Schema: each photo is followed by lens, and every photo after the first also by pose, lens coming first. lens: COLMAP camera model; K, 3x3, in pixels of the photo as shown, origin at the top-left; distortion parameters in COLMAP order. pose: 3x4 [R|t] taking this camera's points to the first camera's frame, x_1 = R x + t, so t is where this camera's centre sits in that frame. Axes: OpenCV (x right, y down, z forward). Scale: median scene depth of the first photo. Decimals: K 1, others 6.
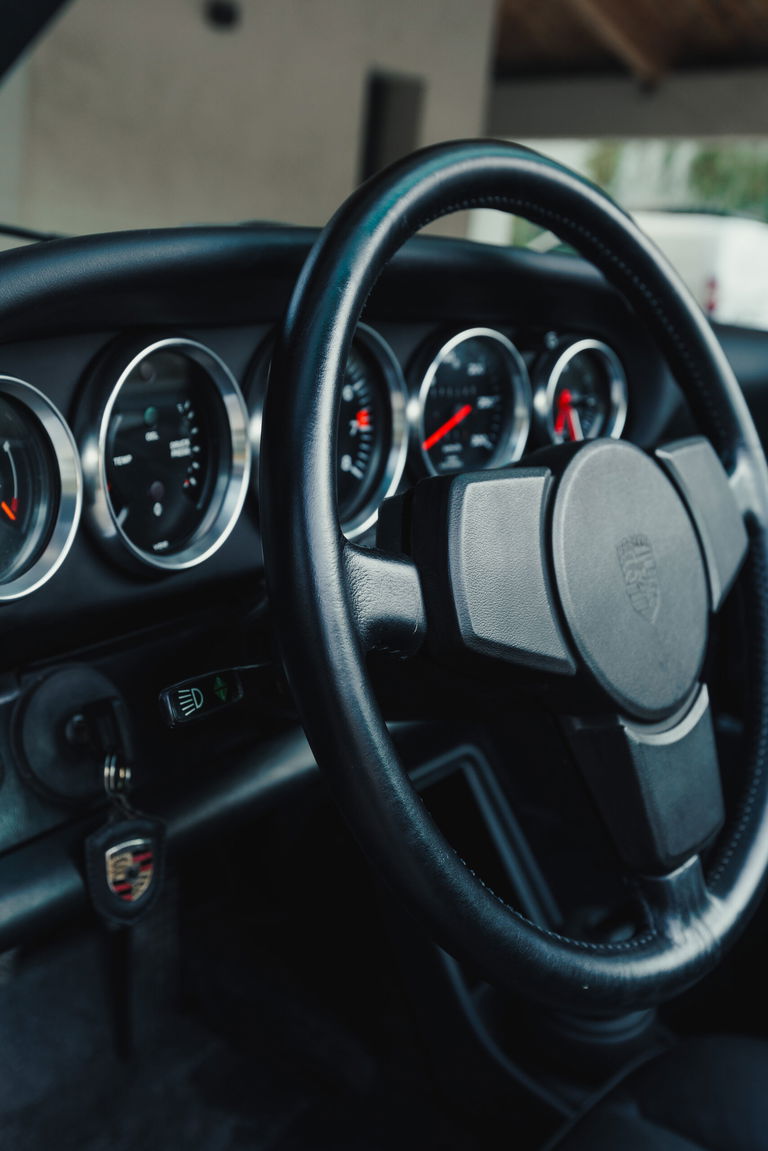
lens RADIAL K [[1134.9, 0, 384.0], [0, 1134.9, 575.5], [0, 0, 1]] dist [0.006069, -0.168711]
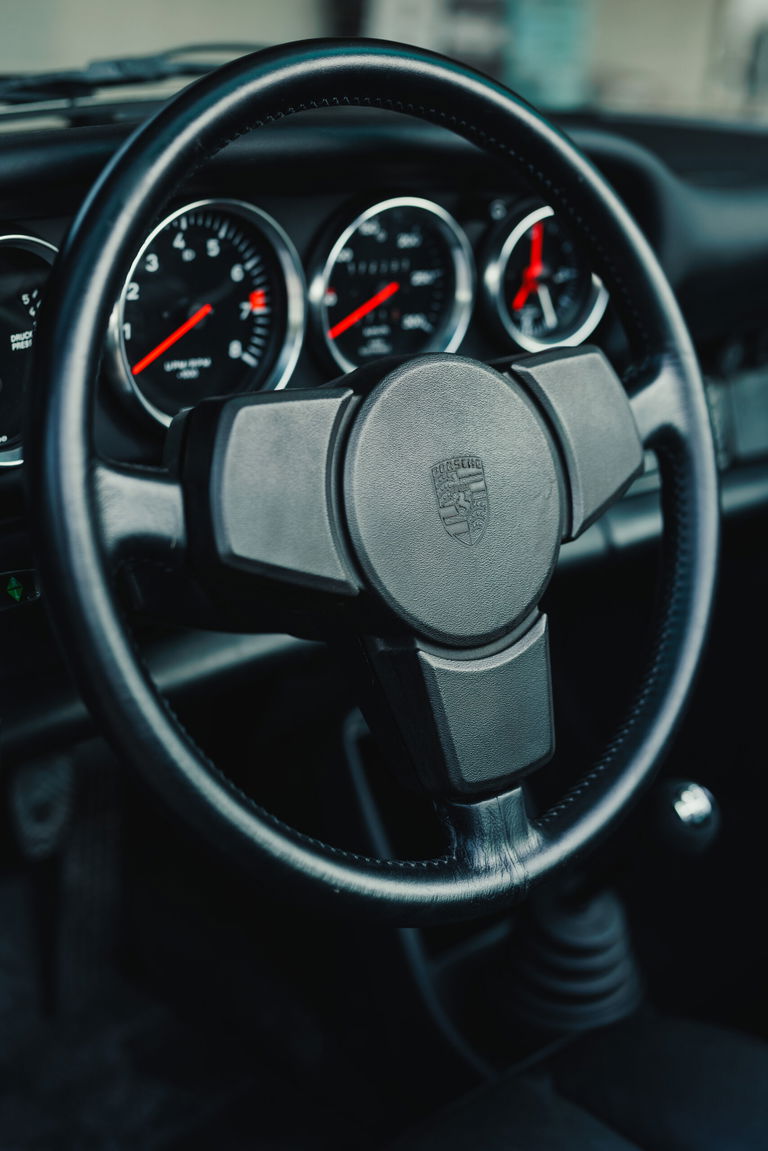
lens RADIAL K [[1660.4, 0, 384.0], [0, 1660.4, 575.5], [0, 0, 1]] dist [-0.009531, -0.045114]
pose [[0.992588, 0.058578, -0.106480, 0.296277], [-0.048897, 0.994617, 0.091361, -0.057544], [0.111259, -0.085478, 0.990109, -0.400049]]
